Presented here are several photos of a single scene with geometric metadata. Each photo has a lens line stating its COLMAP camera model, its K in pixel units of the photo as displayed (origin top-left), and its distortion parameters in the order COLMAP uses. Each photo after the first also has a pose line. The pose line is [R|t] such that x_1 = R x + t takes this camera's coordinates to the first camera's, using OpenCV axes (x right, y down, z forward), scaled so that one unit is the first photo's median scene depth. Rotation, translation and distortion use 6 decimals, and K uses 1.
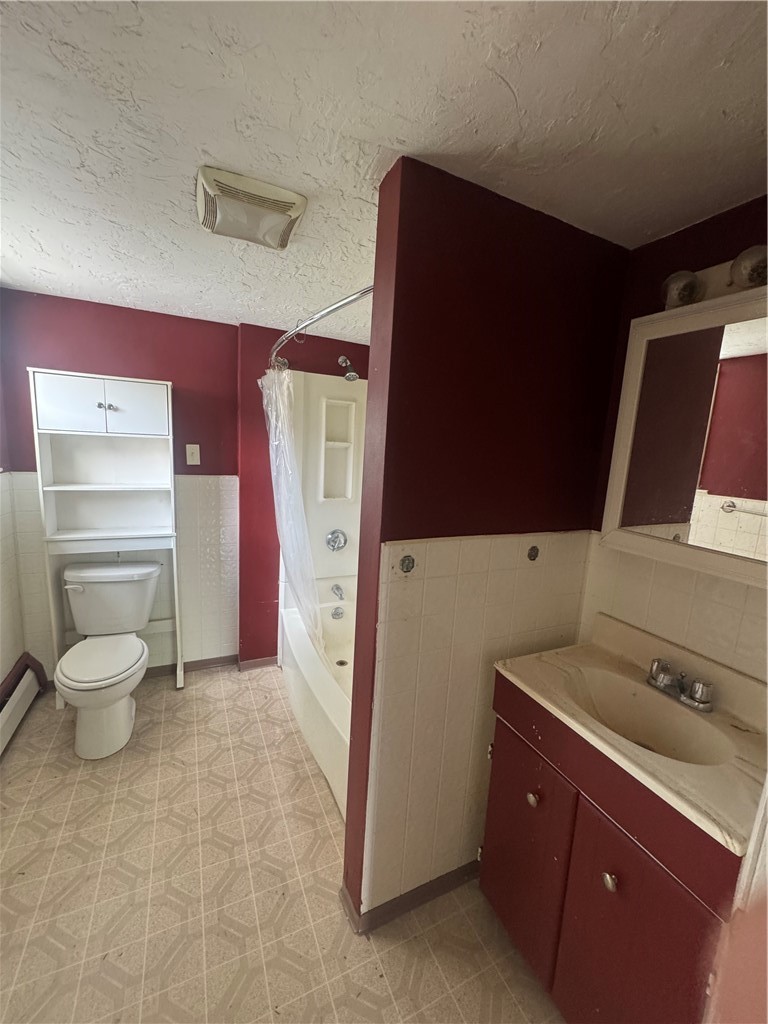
lens RADIAL K [[407.8, 0, 385.0], [0, 407.8, 512.7], [0, 0, 1]] dist [-0.000693, 0.000146]
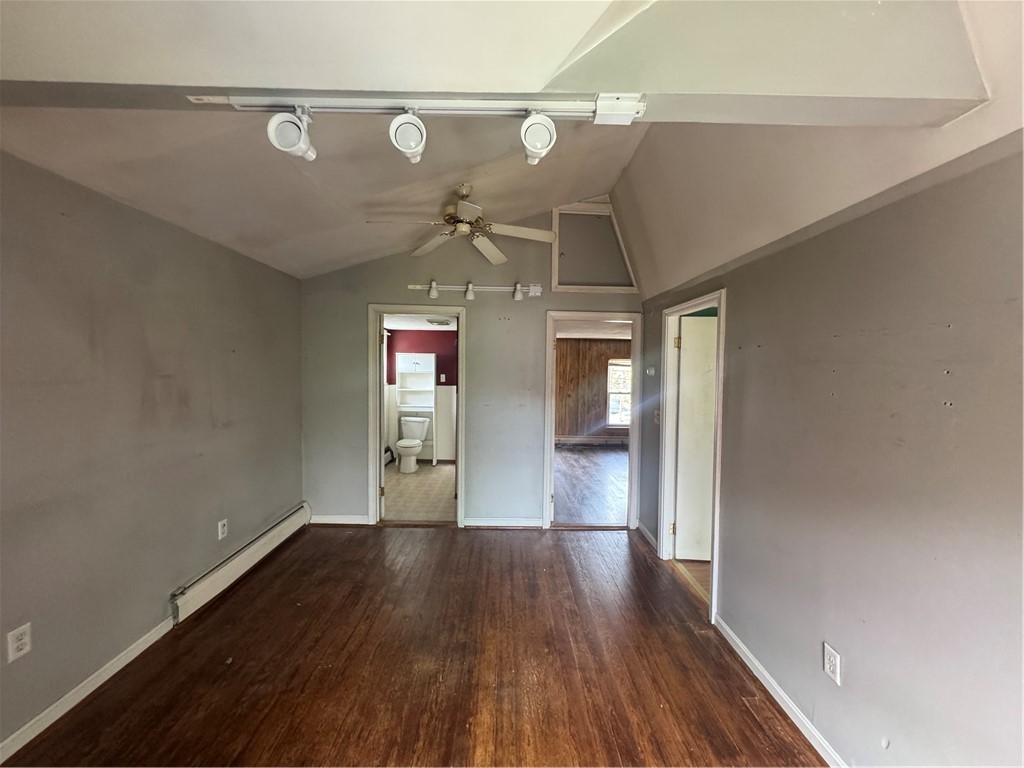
lens RADIAL K [[407.8, 0, 511.2], [0, 407.8, 382.3], [0, 0, 1]] dist [-0.000693, 0.000146]
pose [[0.912252, -0.018221, -0.409224, 1.192248], [-0.039098, 0.990576, -0.131264, 0.251922], [0.407759, 0.135746, 0.902943, -1.423685]]
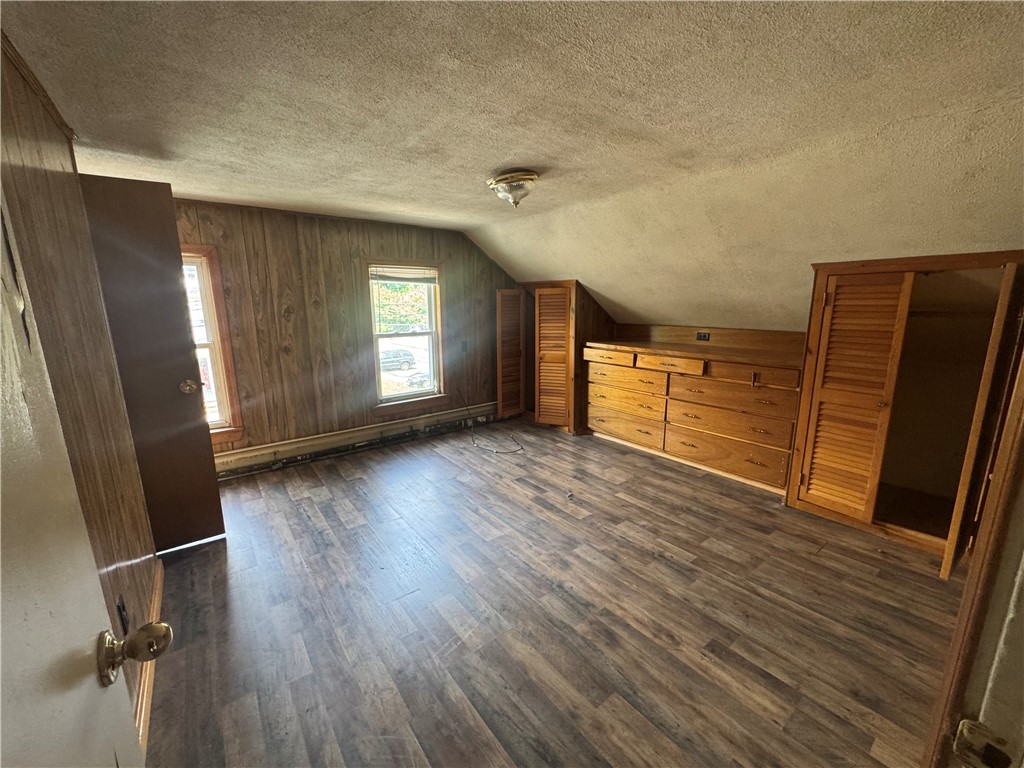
lens RADIAL K [[407.8, 0, 517.5], [0, 407.8, 384.3], [0, 0, 1]] dist [-0.000693, 0.000146]
pose [[0.971304, -0.098354, 0.216554, 0.668119], [0.090670, 0.994856, 0.045164, 0.011282], [-0.219882, -0.024233, 0.975226, 0.420027]]
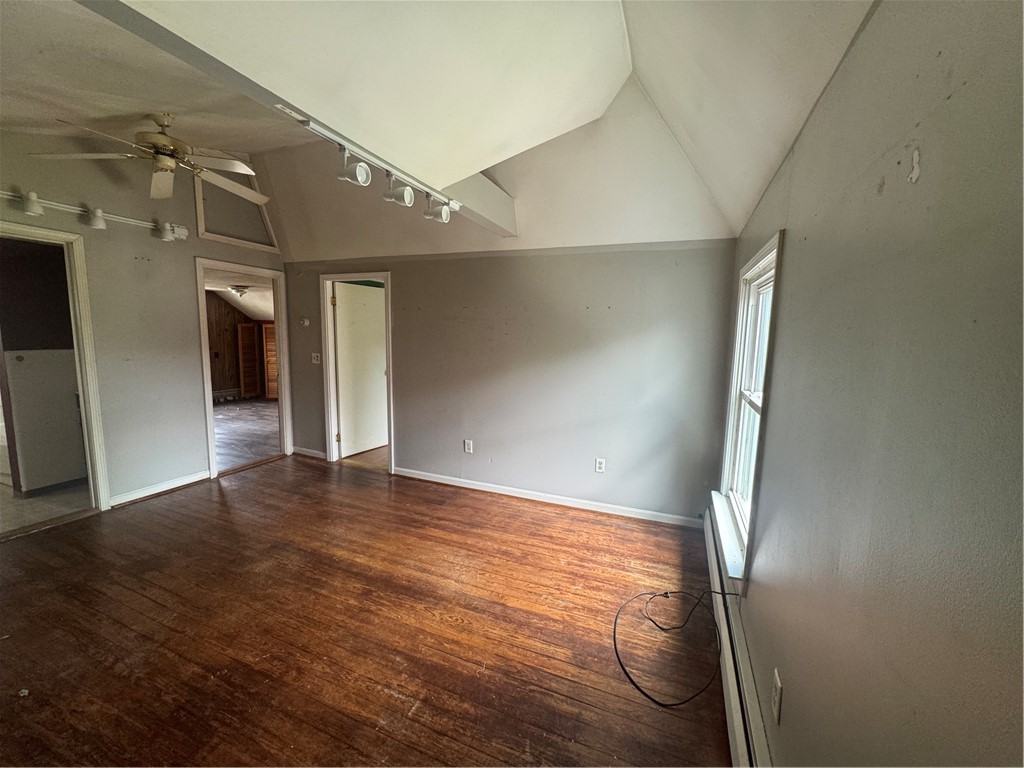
lens RADIAL K [[407.8, 0, 509.6], [0, 407.8, 381.1], [0, 0, 1]] dist [-0.000693, 0.000146]
pose [[0.740853, -0.109292, 0.662716, 0.374775], [0.120867, 0.992259, 0.028521, 0.330921], [-0.660703, 0.058971, 0.748328, -1.924783]]
